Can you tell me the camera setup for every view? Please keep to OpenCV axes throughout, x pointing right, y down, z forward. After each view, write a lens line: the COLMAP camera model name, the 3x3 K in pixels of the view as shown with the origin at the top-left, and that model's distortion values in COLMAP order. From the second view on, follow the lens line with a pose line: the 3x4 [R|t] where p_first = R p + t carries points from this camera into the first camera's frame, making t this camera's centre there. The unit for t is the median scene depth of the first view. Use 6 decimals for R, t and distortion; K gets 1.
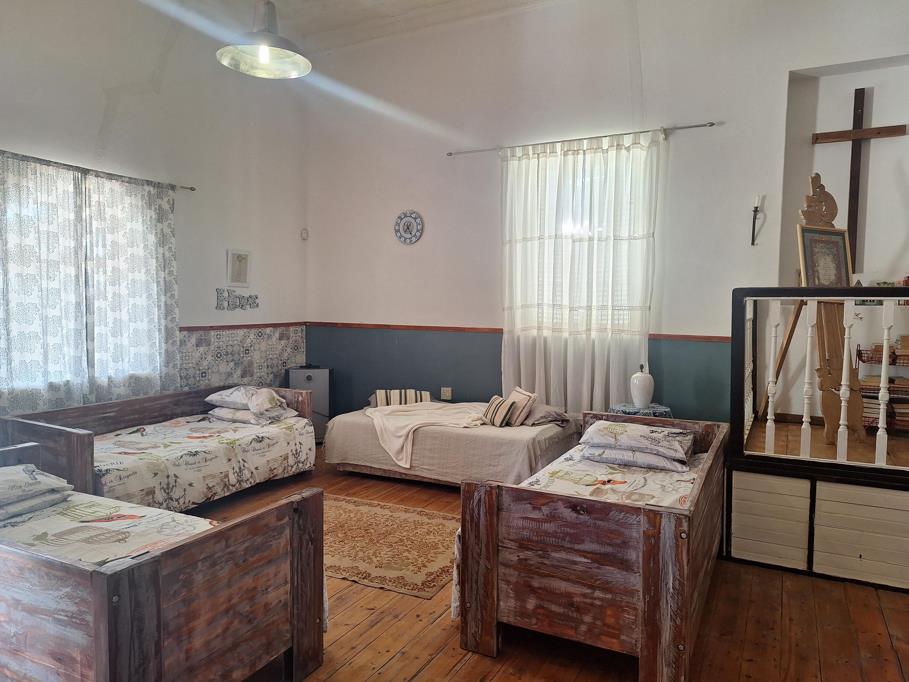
lens RADIAL K [[628.4, 0, 458.4], [0, 628.4, 342.9], [0, 0, 1]] dist [0.106748, -0.122272]
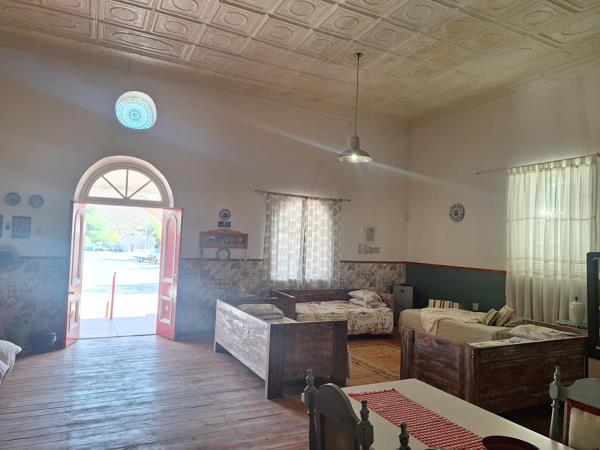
lens RADIAL K [[414.8, 0, 302.6], [0, 414.8, 226.2], [0, 0, 1]] dist [0.106748, -0.122272]
pose [[0.809593, -0.001136, -0.586990, 0.338452], [-0.070872, 0.992493, -0.099669, 0.011998], [0.582697, 0.122293, 0.803436, -0.293327]]
